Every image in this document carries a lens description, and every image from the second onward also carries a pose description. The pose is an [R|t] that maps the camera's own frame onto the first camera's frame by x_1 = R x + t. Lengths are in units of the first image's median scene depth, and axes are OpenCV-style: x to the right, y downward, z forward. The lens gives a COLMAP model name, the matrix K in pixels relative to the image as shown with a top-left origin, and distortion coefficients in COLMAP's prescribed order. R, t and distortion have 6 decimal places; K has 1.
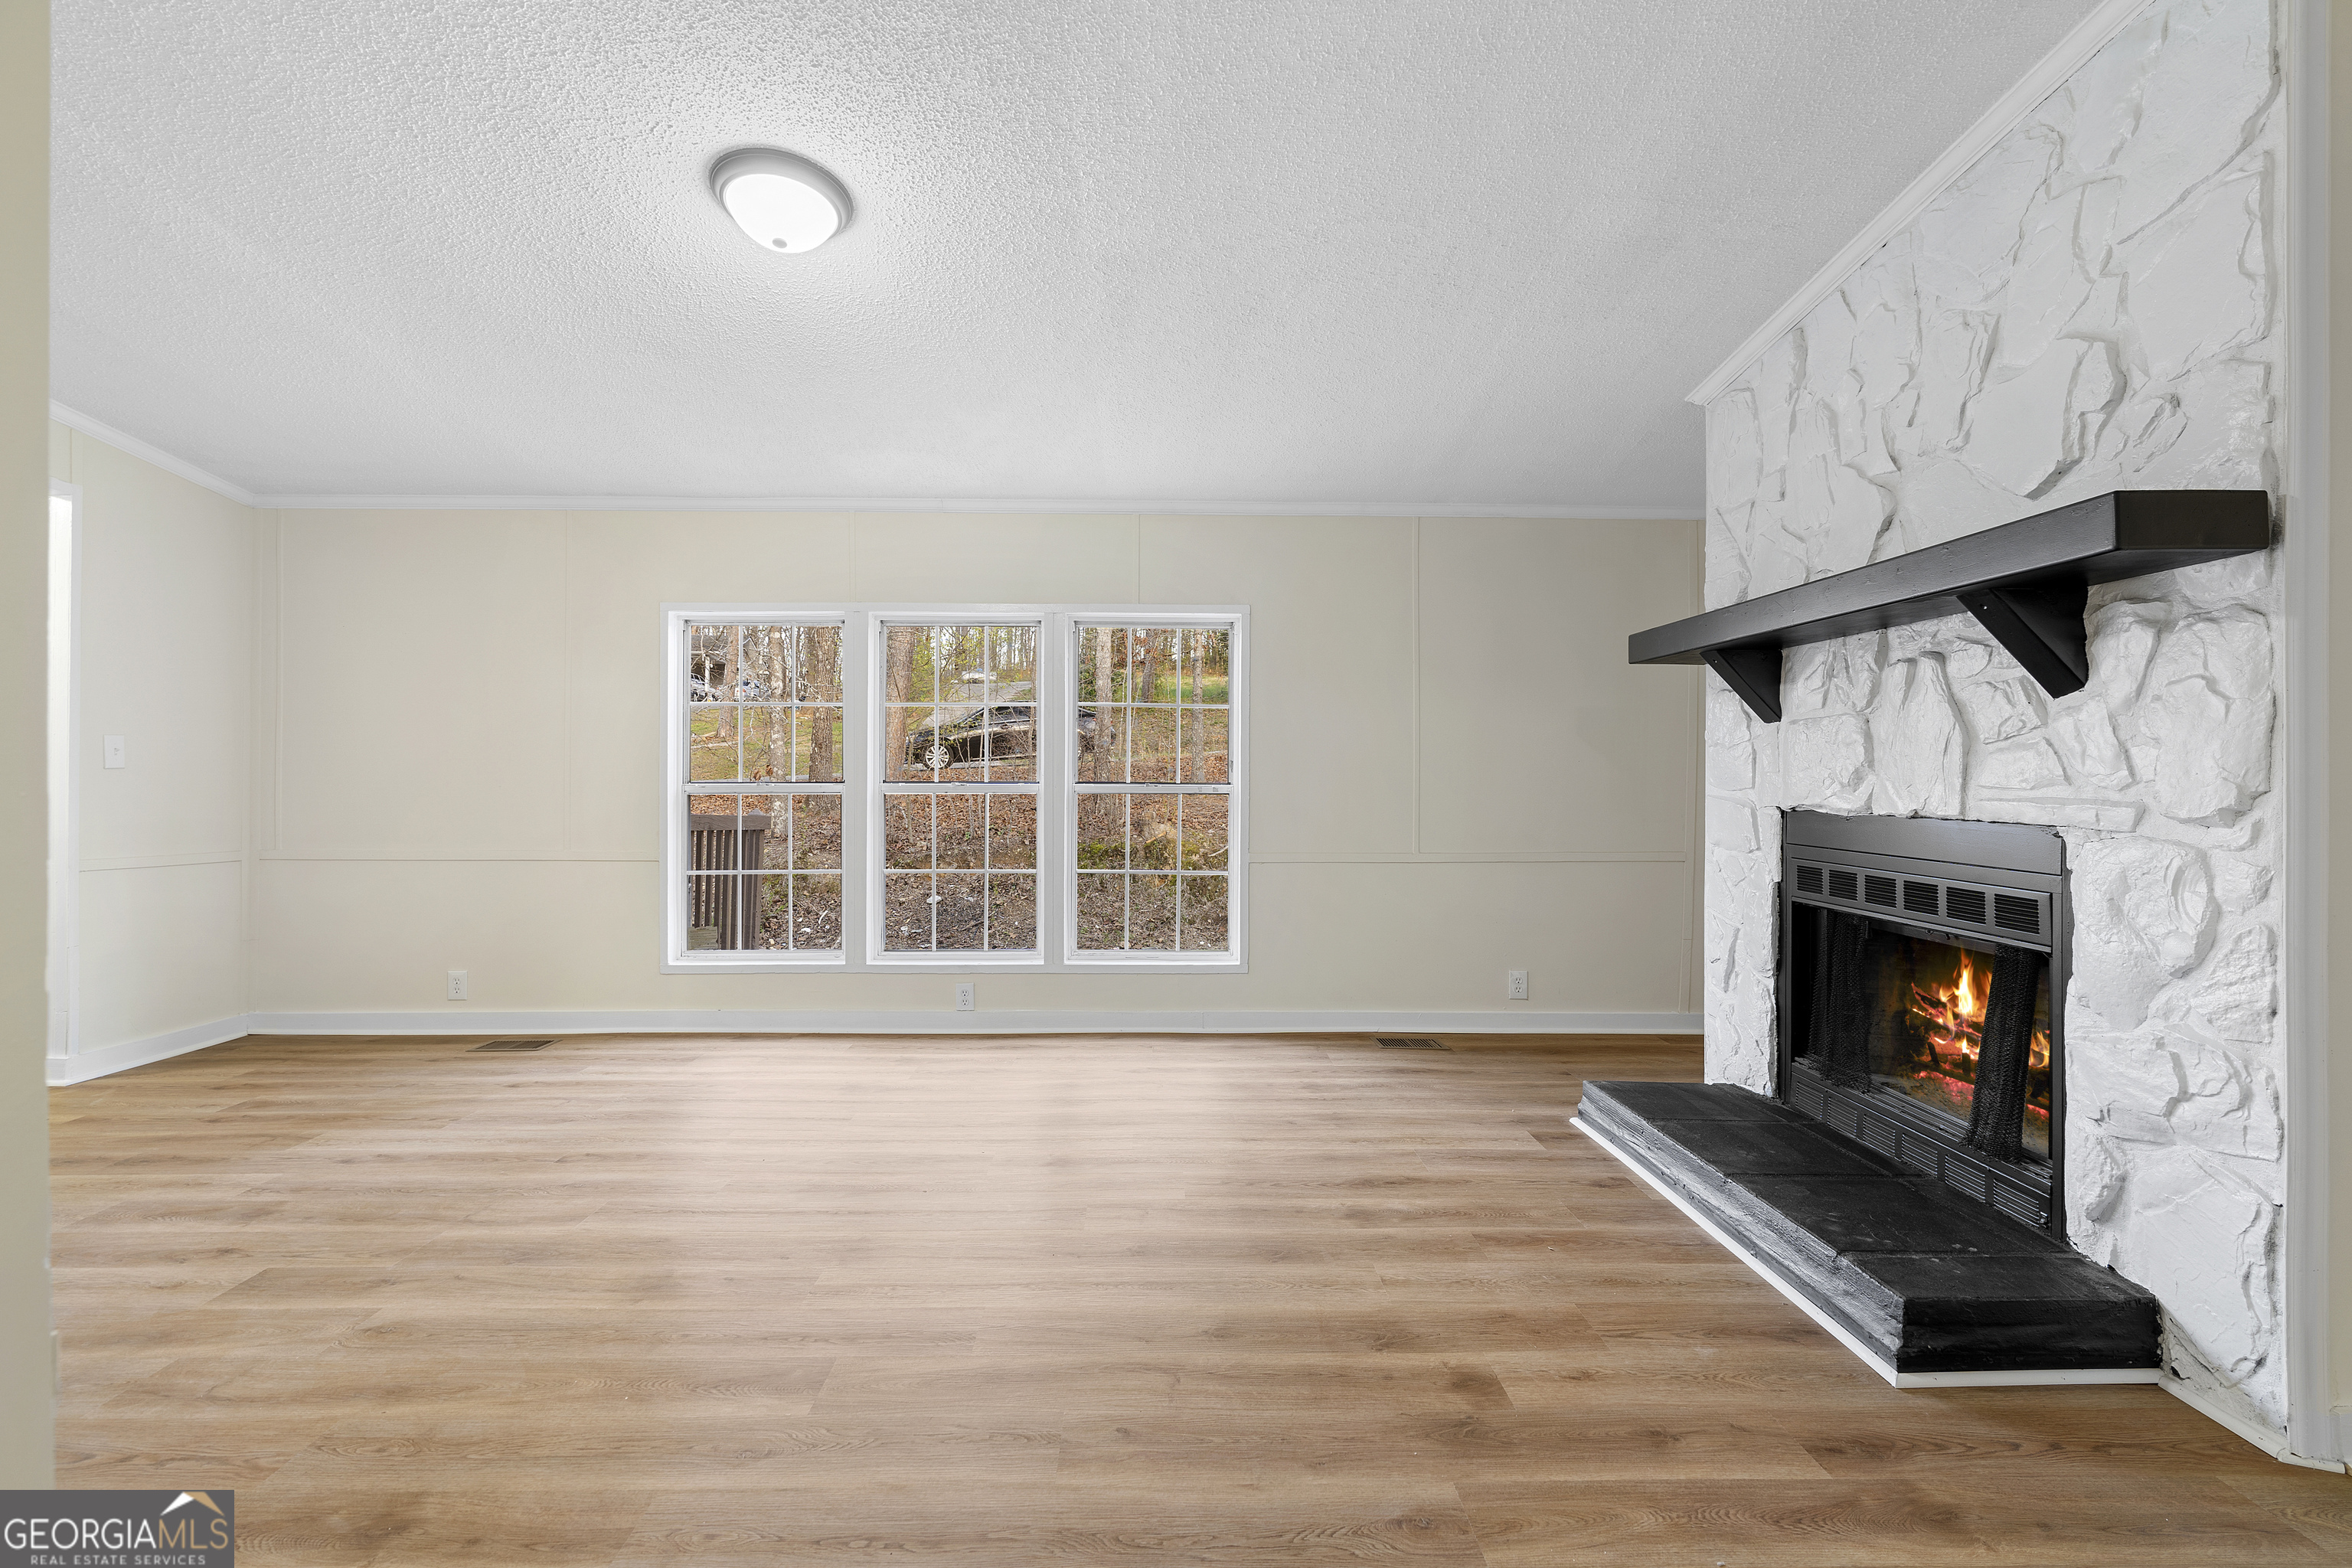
lens RADIAL K [[1076.7, 0, 1188.3], [0, 1076.7, 770.9], [0, 0, 1]] dist [-0.003873, 0.000505]
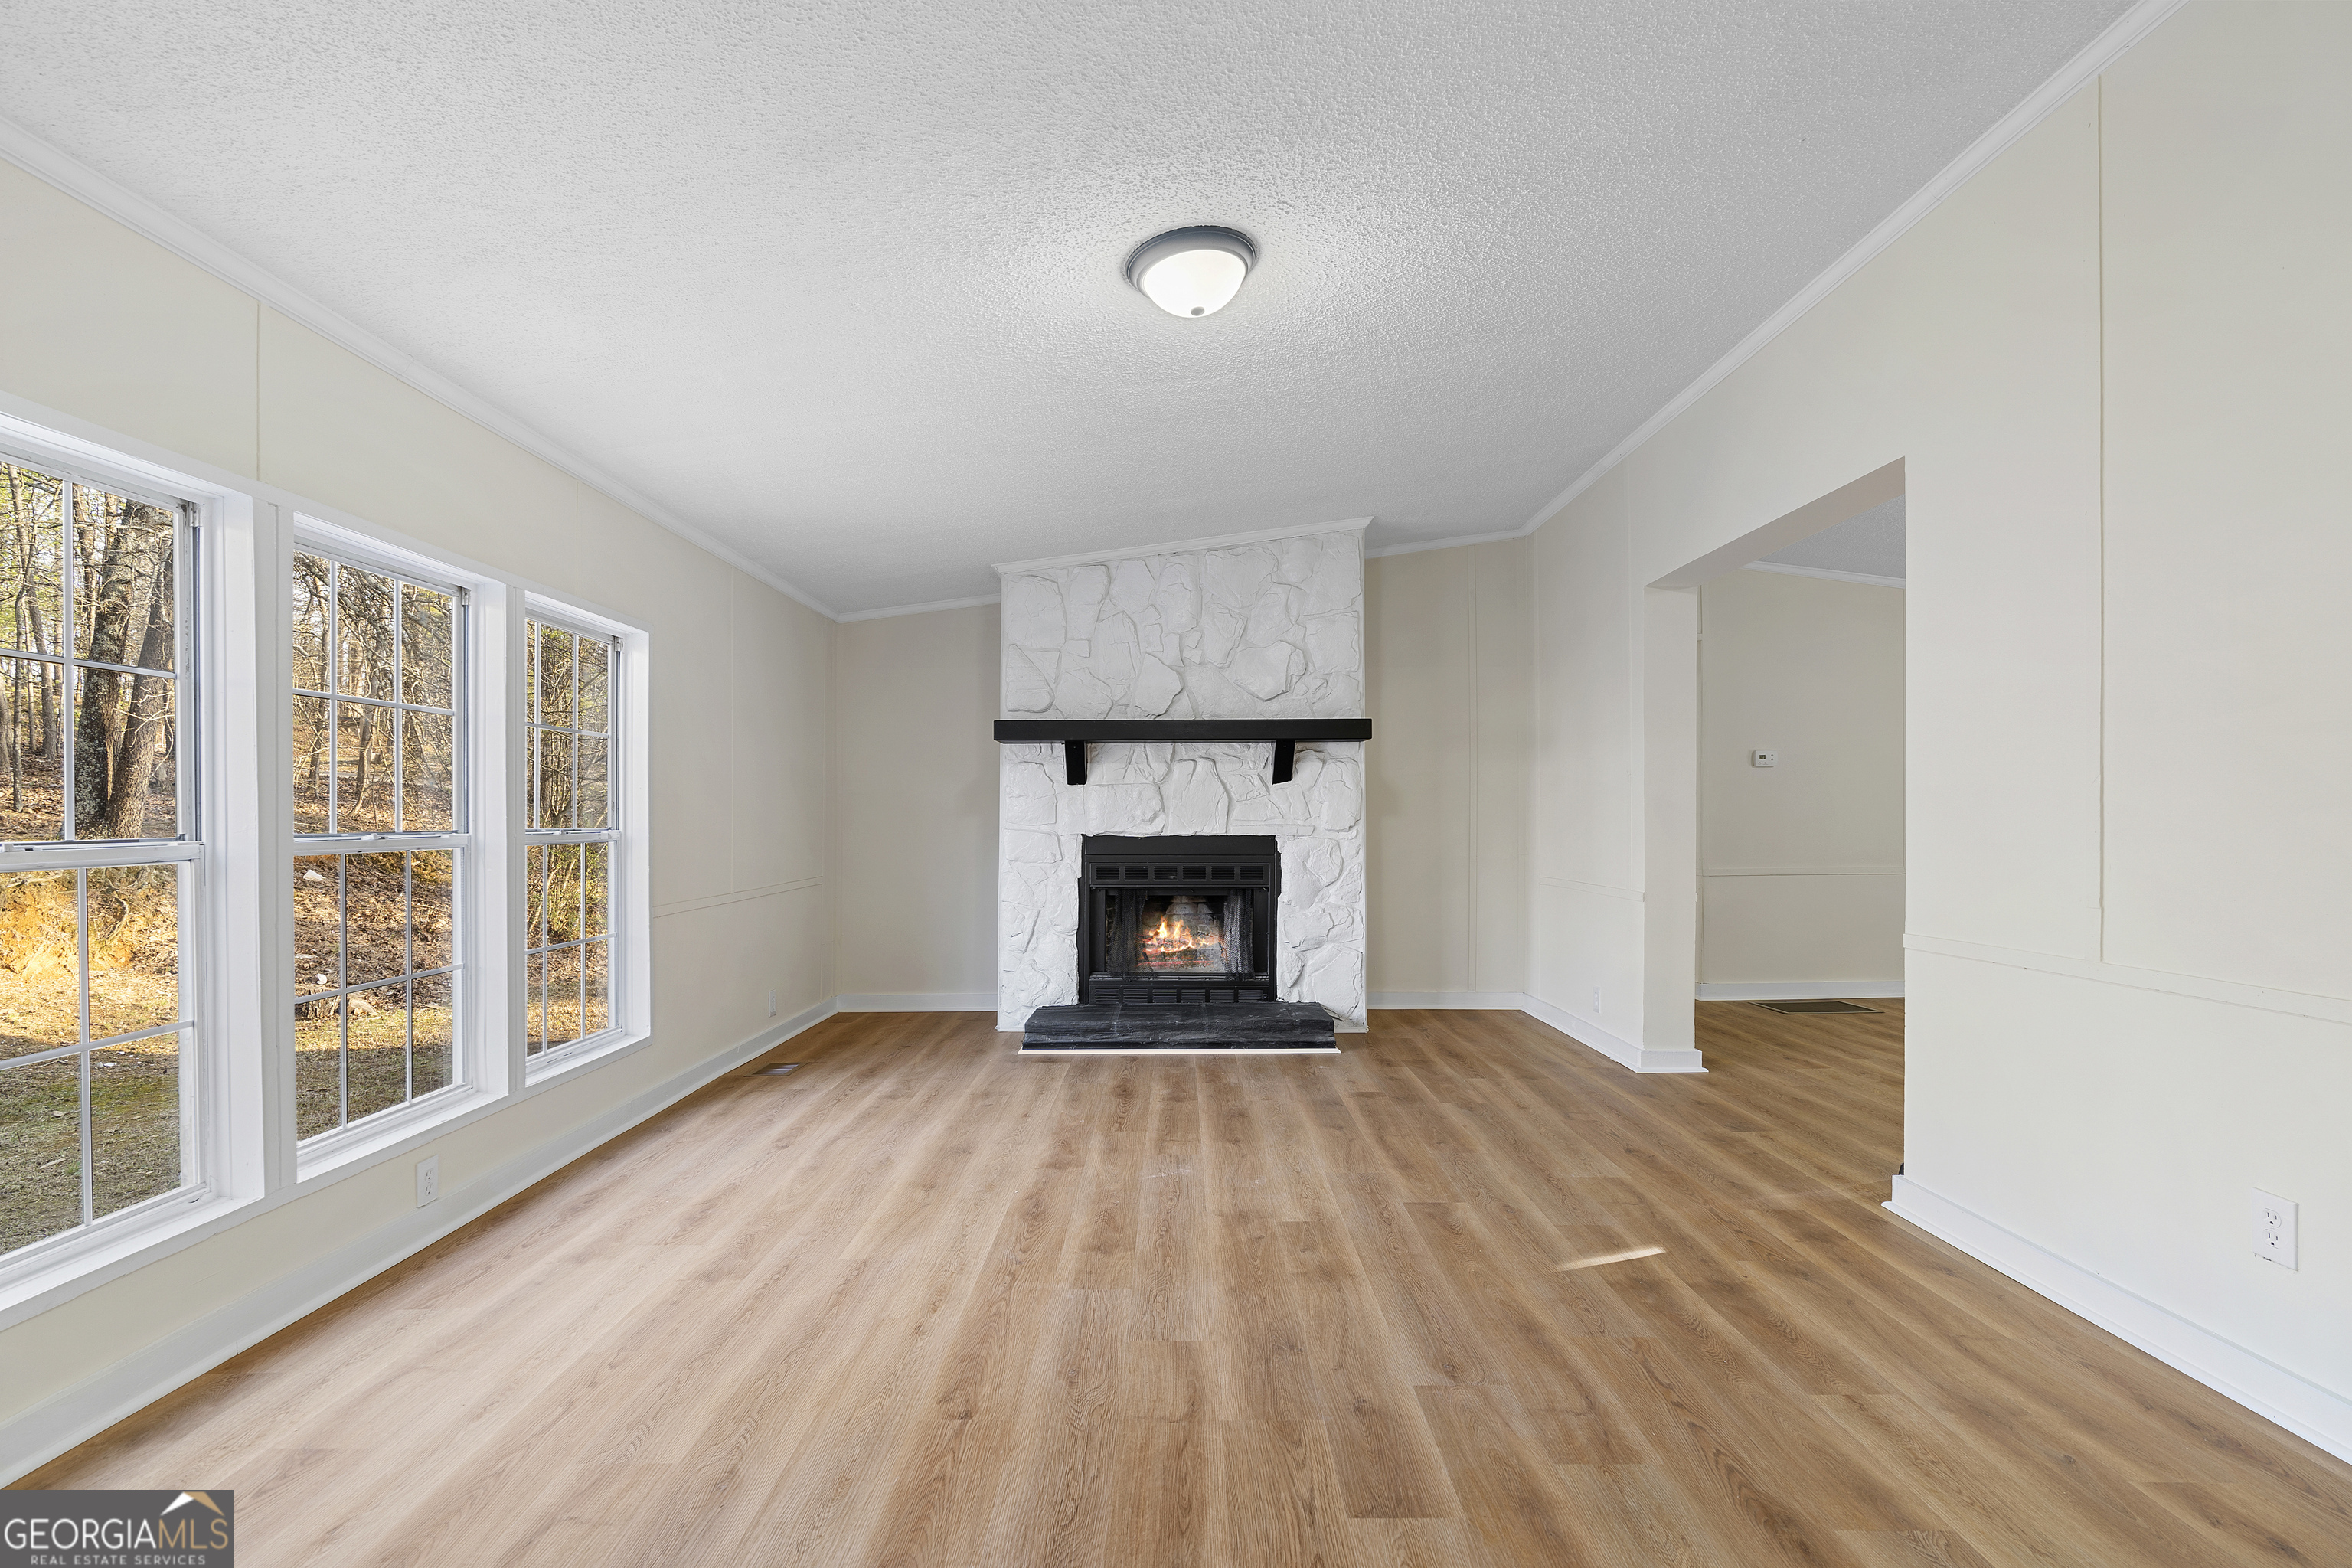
lens RADIAL K [[1064.8, 0, 1168.8], [0, 1064.8, 809.8], [0, 0, 1]] dist [-0.001677, 0.000088]
pose [[0.030676, 0.002779, 0.999526, -1.637313], [0.001546, 0.999995, -0.002828, -0.000612], [-0.999528, 0.001632, 0.030671, 1.148700]]
